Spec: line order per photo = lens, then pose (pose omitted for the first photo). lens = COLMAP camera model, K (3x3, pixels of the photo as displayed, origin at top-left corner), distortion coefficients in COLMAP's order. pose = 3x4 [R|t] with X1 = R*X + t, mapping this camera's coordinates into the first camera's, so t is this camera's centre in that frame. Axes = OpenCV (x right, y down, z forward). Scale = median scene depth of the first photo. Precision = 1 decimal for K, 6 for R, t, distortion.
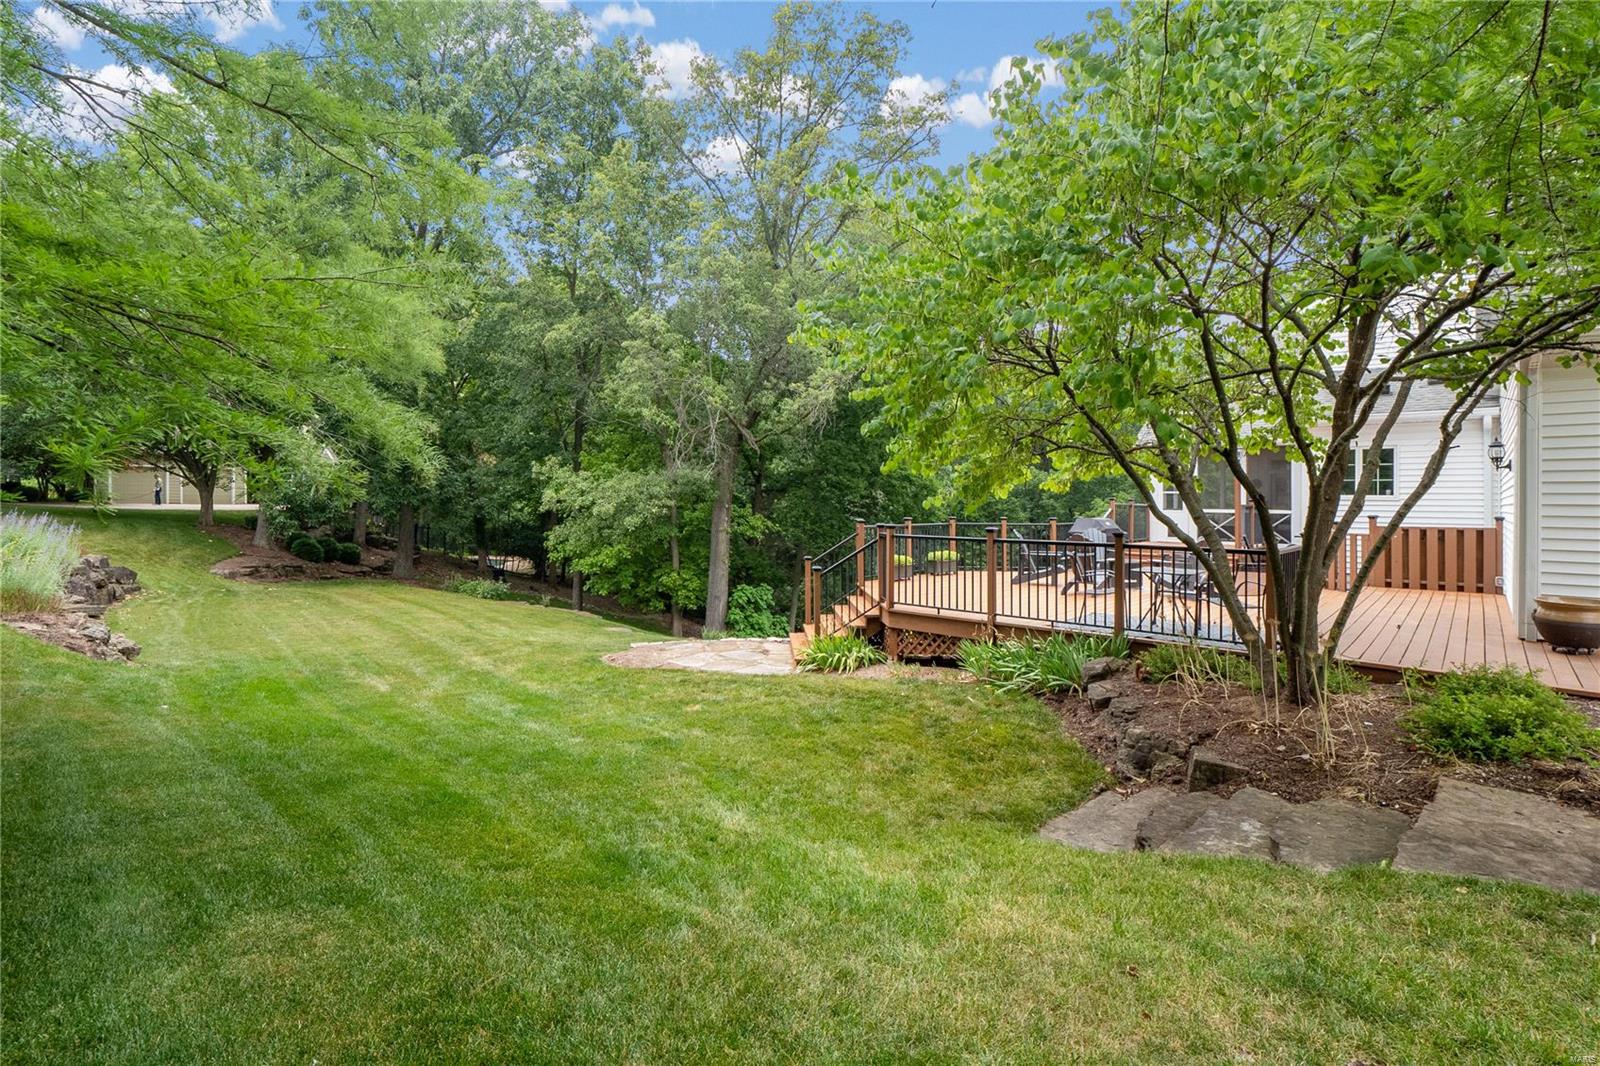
lens RADIAL K [[746.3, 0, 805.3], [0, 746.3, 500.0], [0, 0, 1]] dist [0.000363, -0.000022]
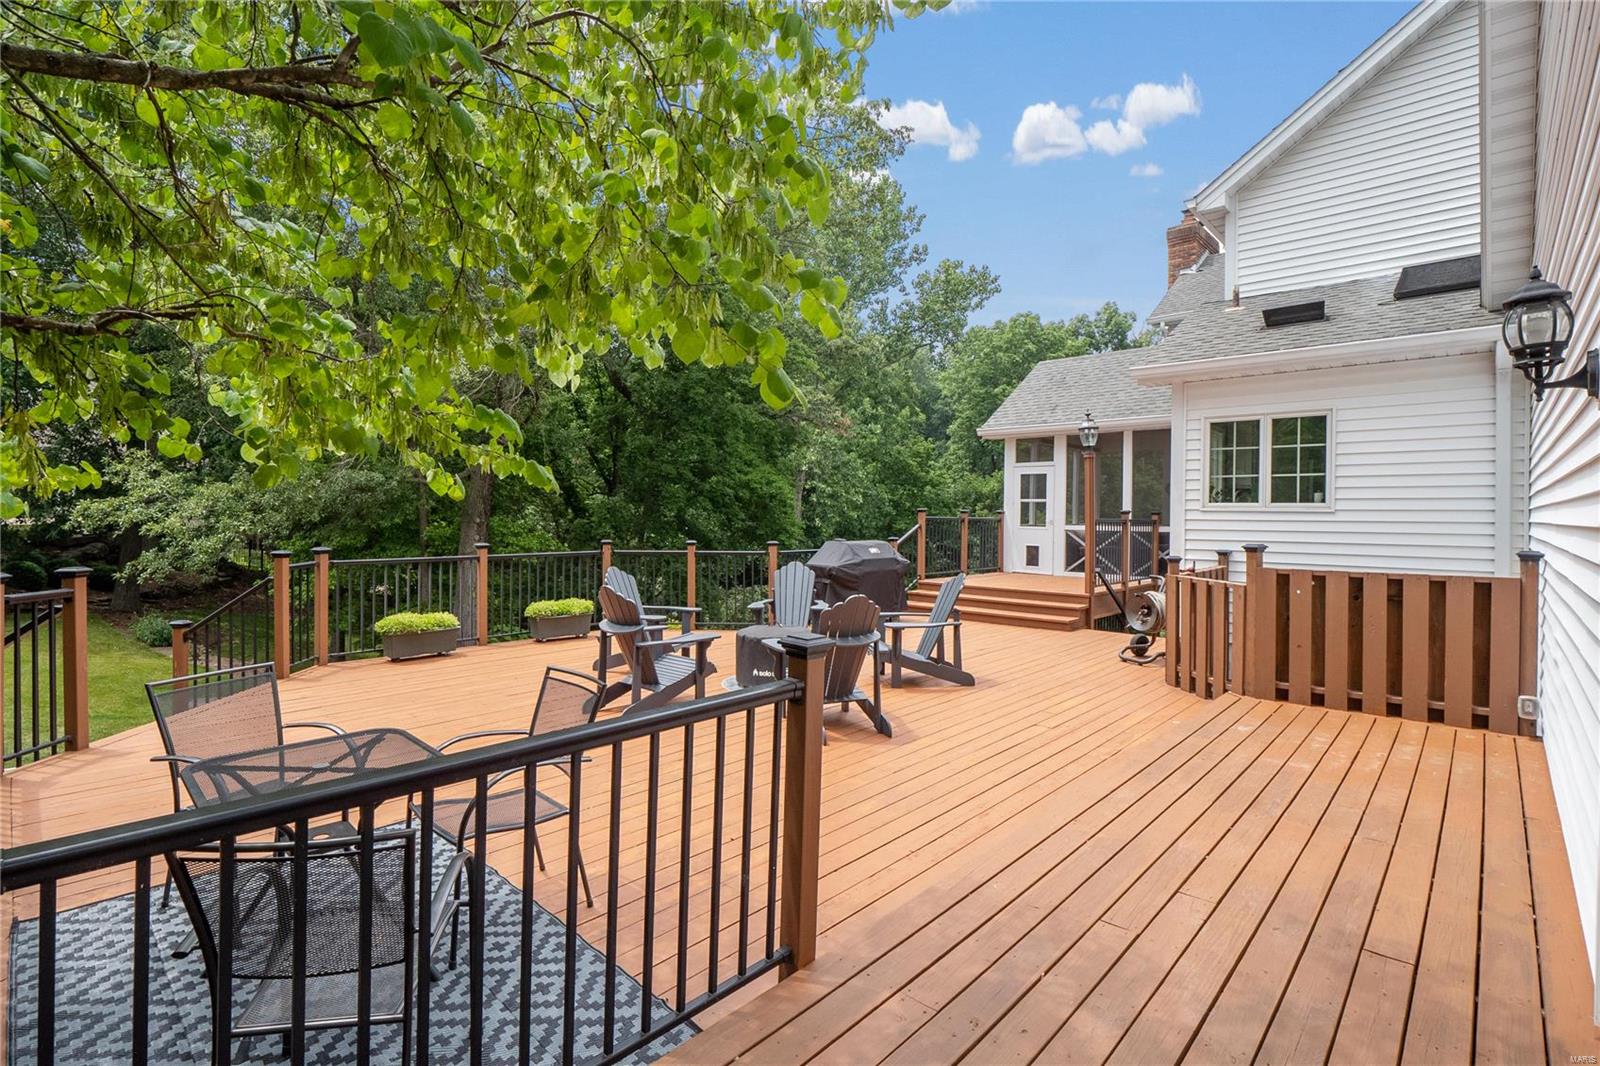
lens RADIAL K [[746.3, 0, 798.9], [0, 746.3, 523.0], [0, 0, 1]] dist [0.000363, -0.000022]
pose [[0.999864, 0.000479, -0.016513, 0.504817], [-0.000219, 0.999876, 0.015721, -0.000468], [0.016519, -0.015716, 0.999740, 0.550783]]
